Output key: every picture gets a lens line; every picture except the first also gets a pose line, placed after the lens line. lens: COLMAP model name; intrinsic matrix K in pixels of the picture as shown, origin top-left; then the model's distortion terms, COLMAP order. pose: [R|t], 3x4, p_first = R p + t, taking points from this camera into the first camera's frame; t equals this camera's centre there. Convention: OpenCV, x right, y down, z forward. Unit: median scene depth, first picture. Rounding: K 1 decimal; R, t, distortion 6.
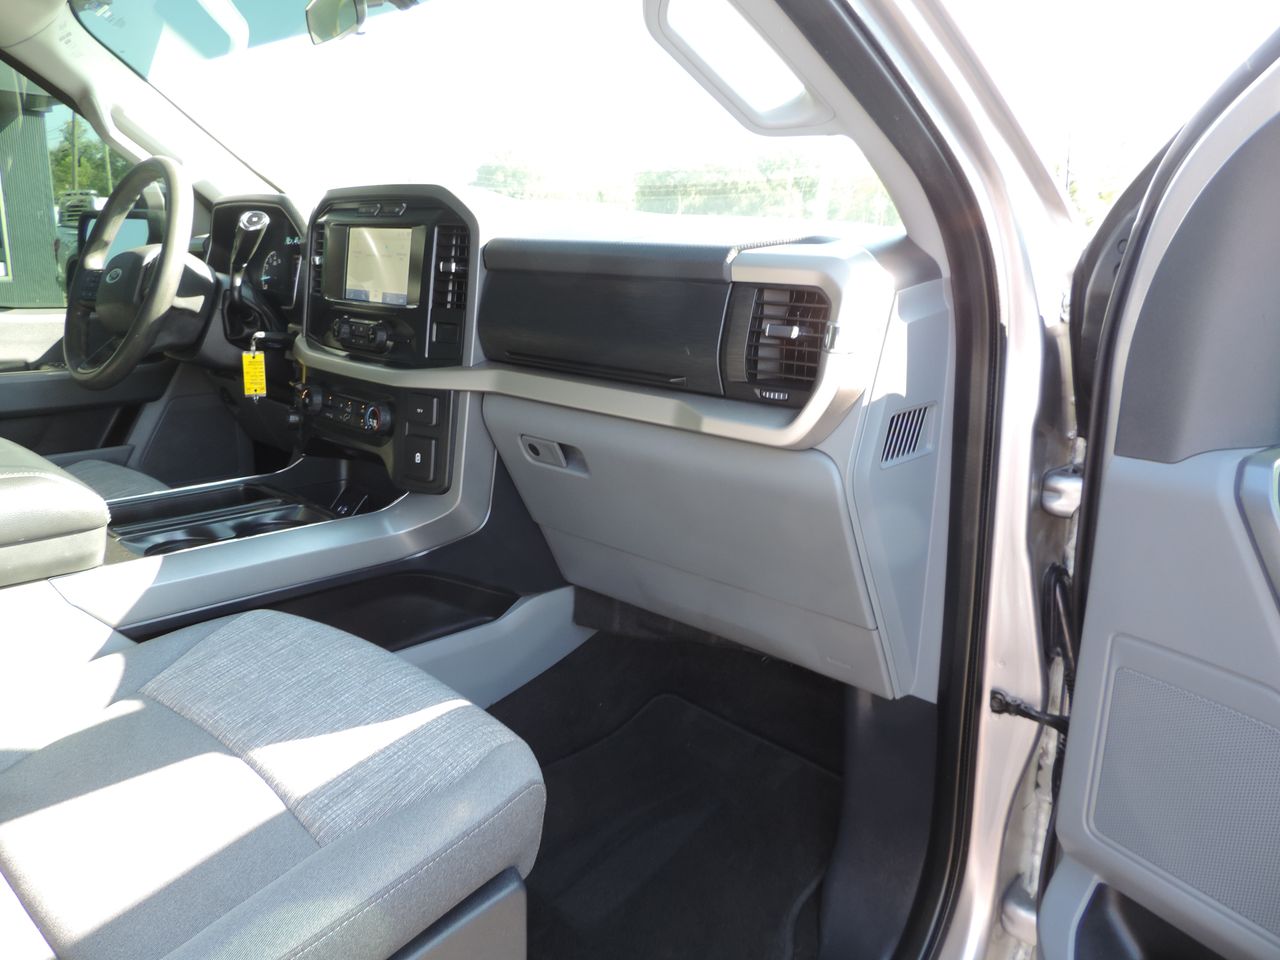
lens RADIAL K [[885.2, 0, 640.0], [0, 885.2, 480.0], [0, 0, 1]] dist [-0.019514, -0.002073]
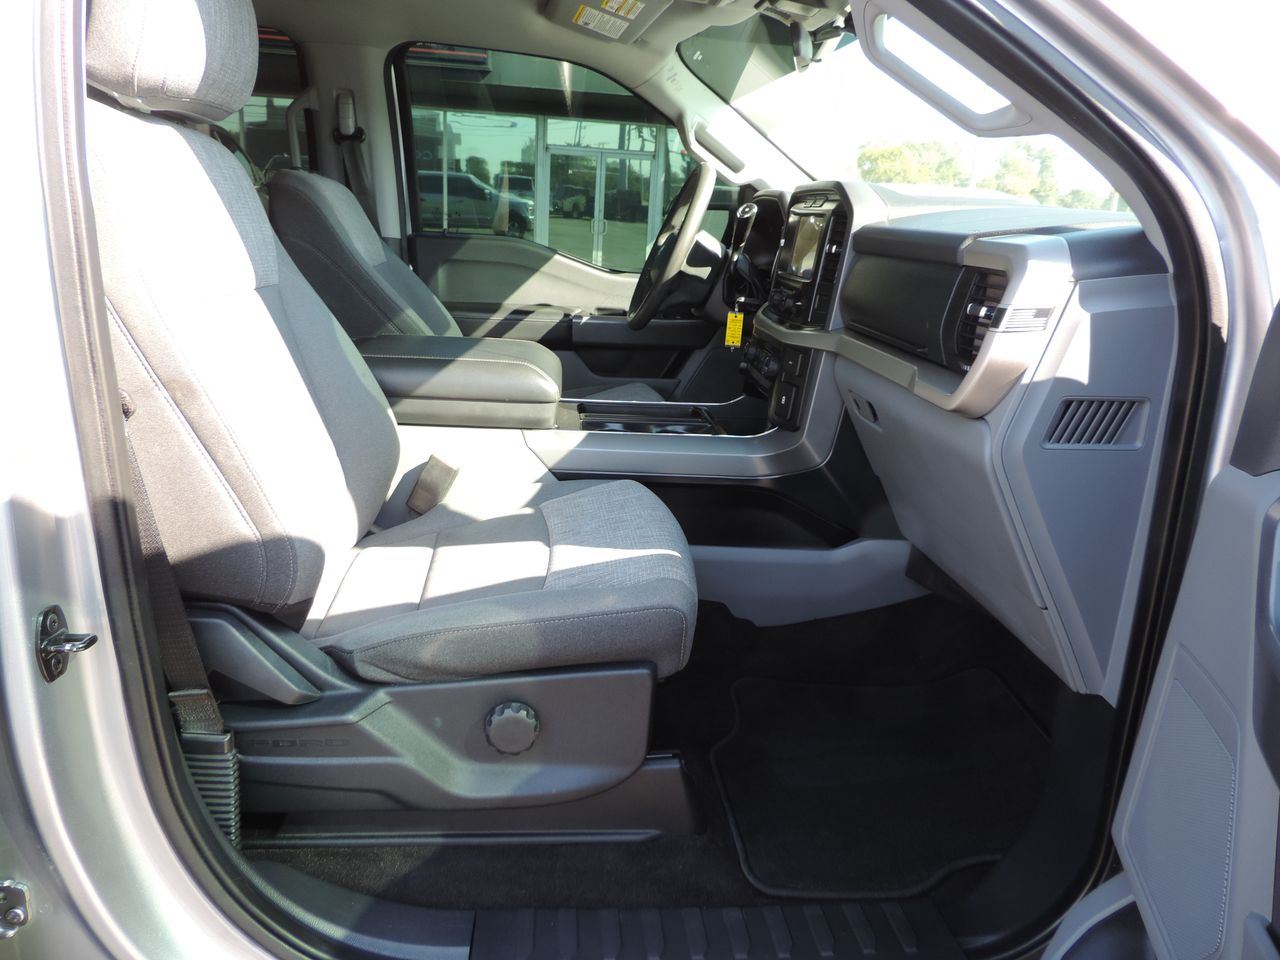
lens RADIAL K [[869.9, 0, 640.0], [0, 869.9, 480.0], [0, 0, 1]] dist [-0.038055, -0.000917]
pose [[0.748766, 0.200960, -0.631636, 0.402431], [-0.194766, 0.977570, 0.080138, 0.025887], [0.633573, 0.063017, 0.771112, -0.067939]]
